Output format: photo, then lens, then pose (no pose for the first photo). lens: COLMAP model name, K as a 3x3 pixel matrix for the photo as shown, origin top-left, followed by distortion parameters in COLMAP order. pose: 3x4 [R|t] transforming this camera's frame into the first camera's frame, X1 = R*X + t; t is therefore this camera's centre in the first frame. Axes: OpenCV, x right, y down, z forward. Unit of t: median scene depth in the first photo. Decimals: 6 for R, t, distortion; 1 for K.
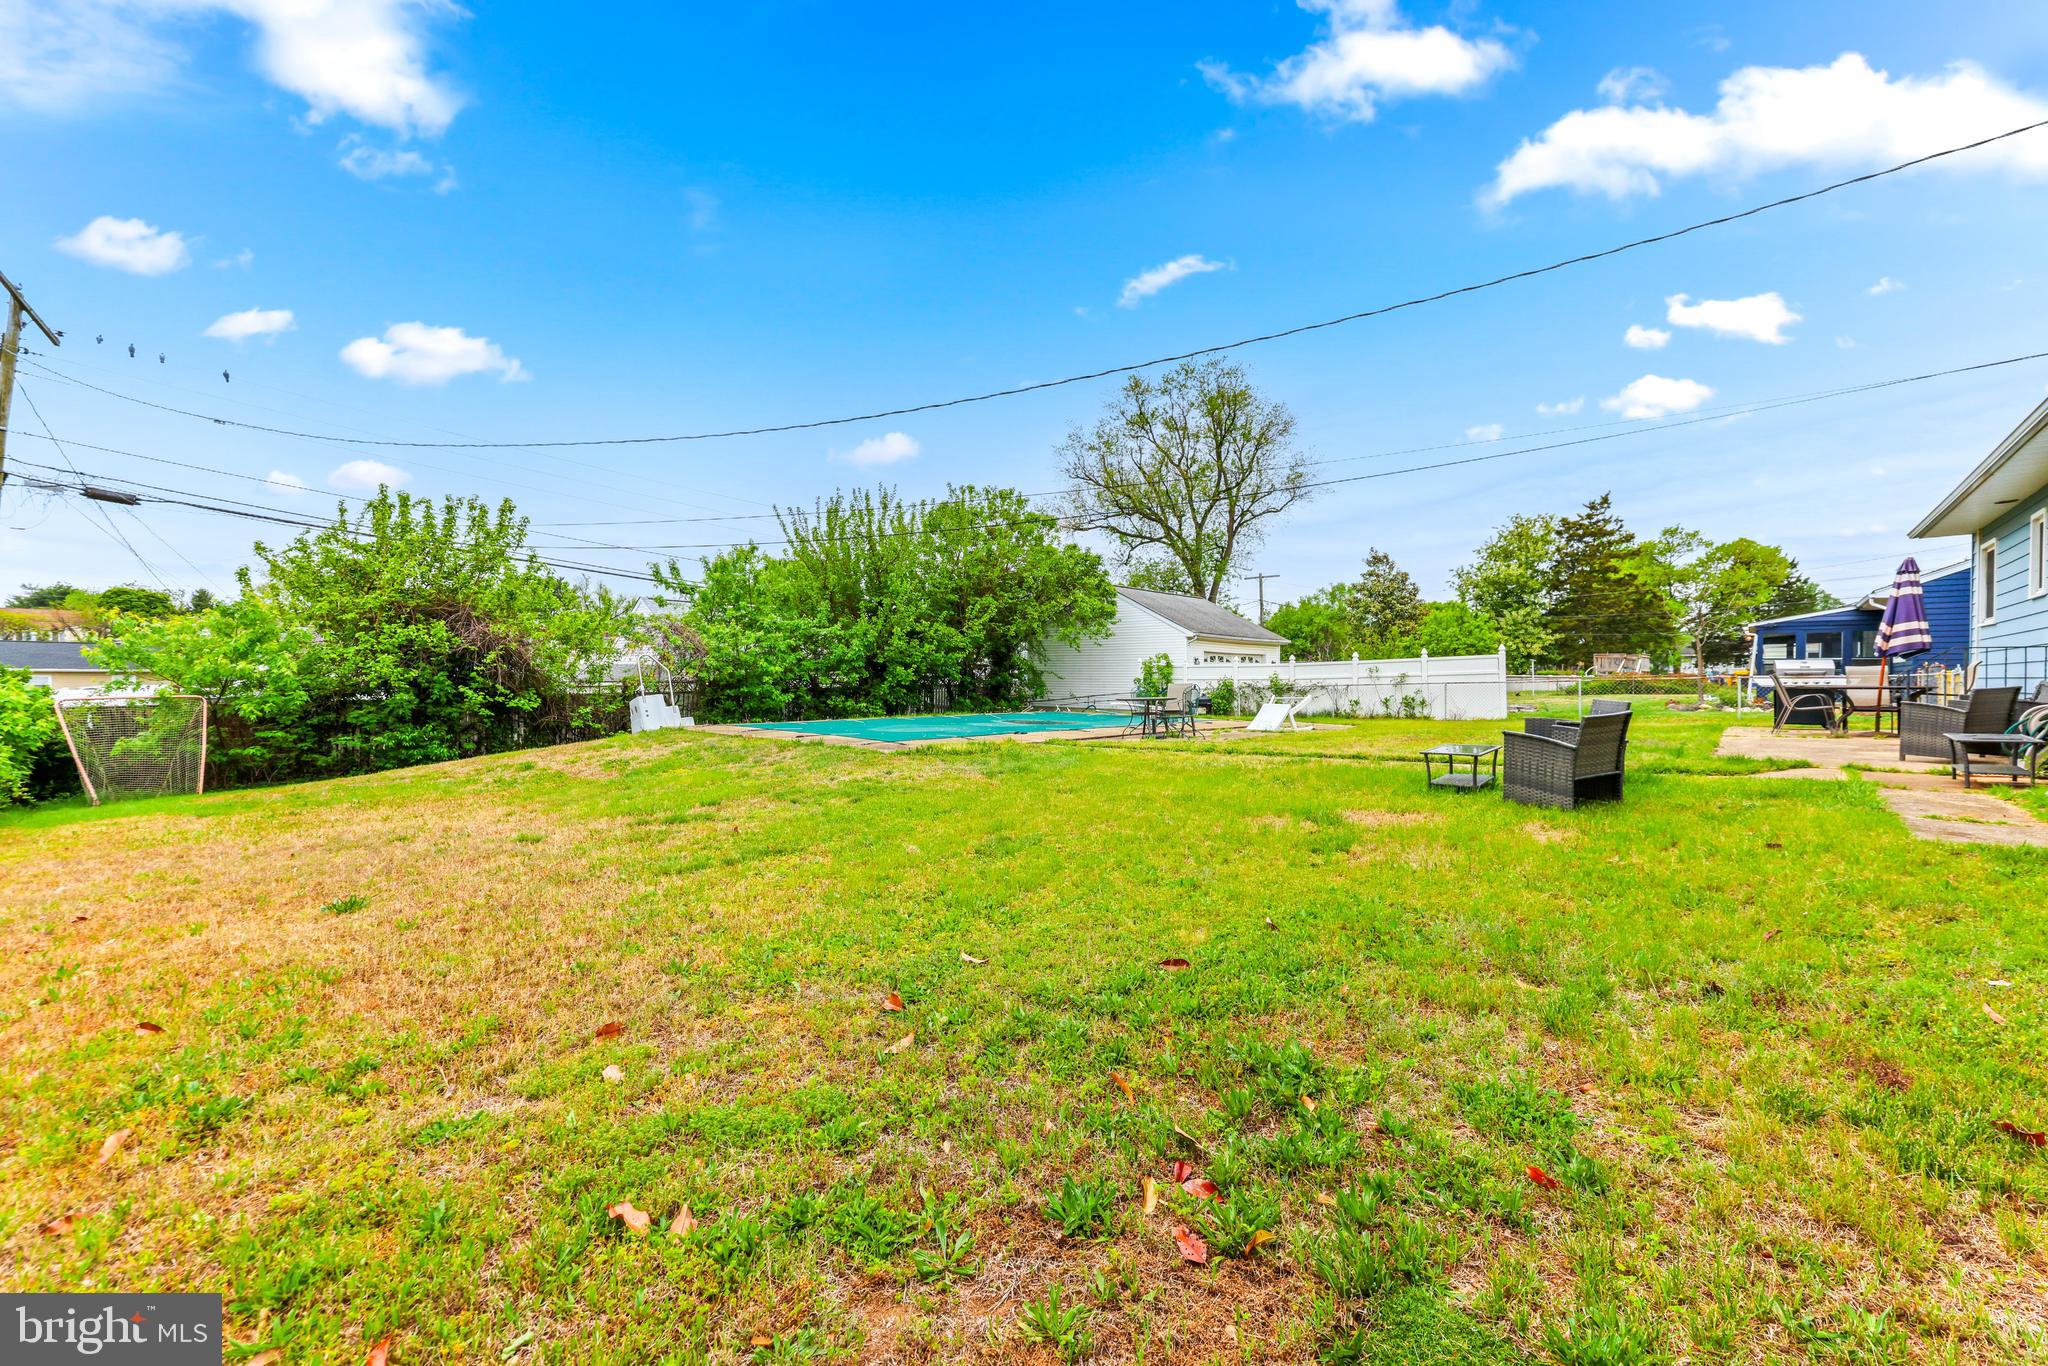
lens RADIAL K [[827.9, 0, 1021.9], [0, 827.9, 657.6], [0, 0, 1]] dist [-0.000059, 0.000015]
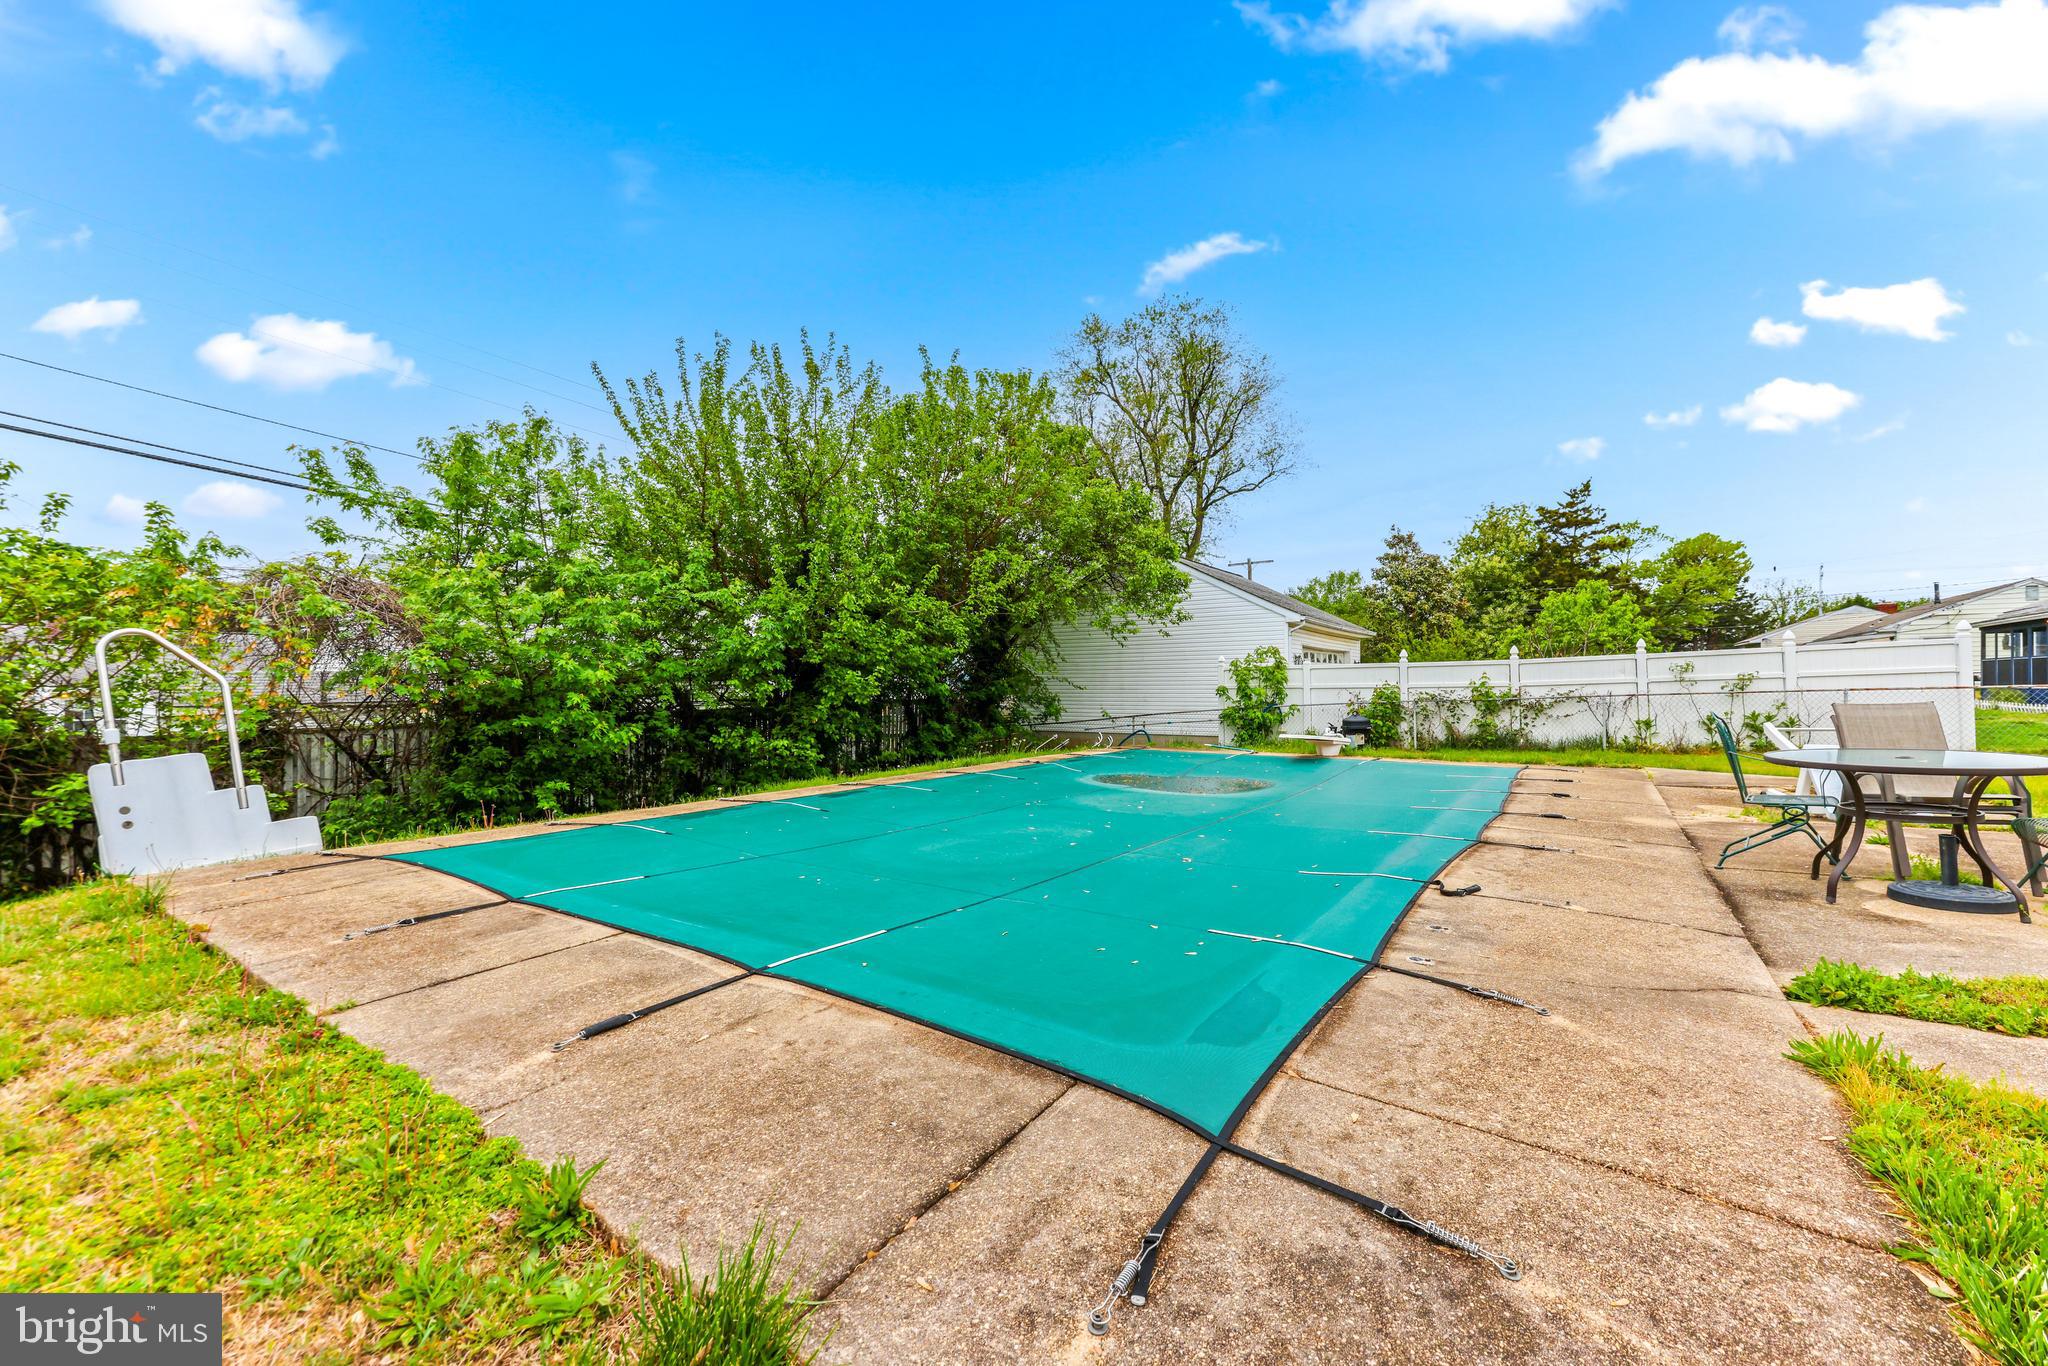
lens RADIAL K [[819.8, 0, 1022.1], [0, 819.8, 692.2], [0, 0, 1]] dist [0.000915, -0.000025]
pose [[0.990478, -0.012304, 0.137118, -0.105686], [0.008107, 0.999483, 0.031127, 0.008744], [-0.137430, -0.029719, 0.990066, 0.438882]]
